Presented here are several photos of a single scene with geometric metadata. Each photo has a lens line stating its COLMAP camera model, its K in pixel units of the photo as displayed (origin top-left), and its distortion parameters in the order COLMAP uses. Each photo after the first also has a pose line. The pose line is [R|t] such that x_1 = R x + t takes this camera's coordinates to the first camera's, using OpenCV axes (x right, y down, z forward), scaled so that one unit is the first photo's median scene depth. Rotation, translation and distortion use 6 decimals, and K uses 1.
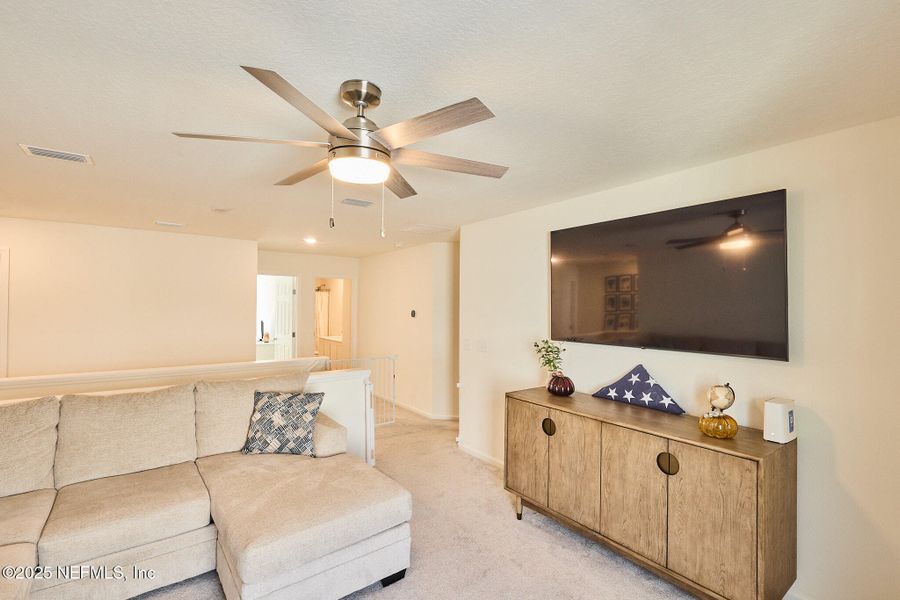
lens RADIAL K [[415.3, 0, 453.1], [0, 415.3, 301.4], [0, 0, 1]] dist [-0.003428, -0.000655]
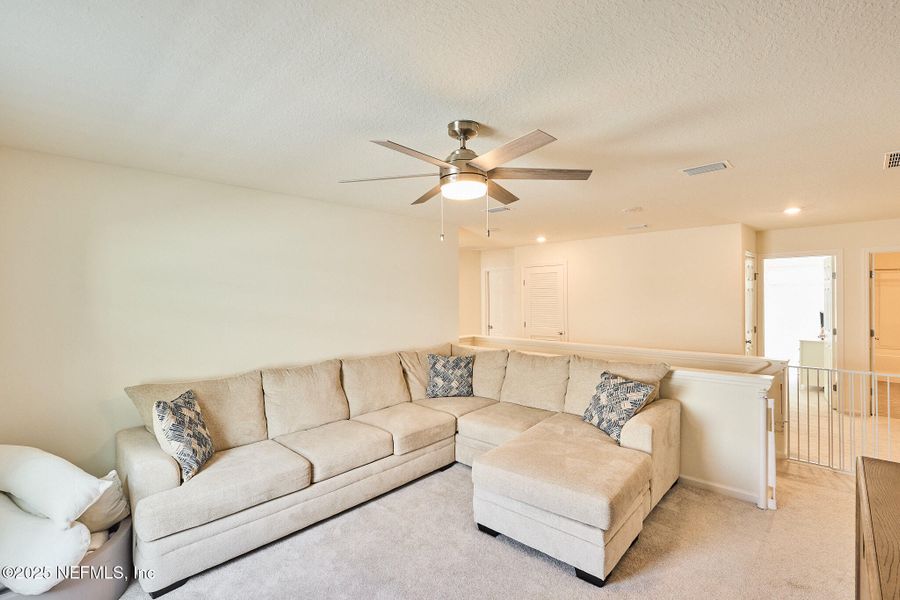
lens RADIAL K [[415.3, 0, 453.1], [0, 415.3, 300.2], [0, 0, 1]] dist [-0.003428, -0.000655]
pose [[0.169166, 0.003944, -0.985580, 0.648409], [0.019965, 0.999773, 0.007428, 0.007404], [0.985385, -0.020933, 0.169049, 0.465682]]
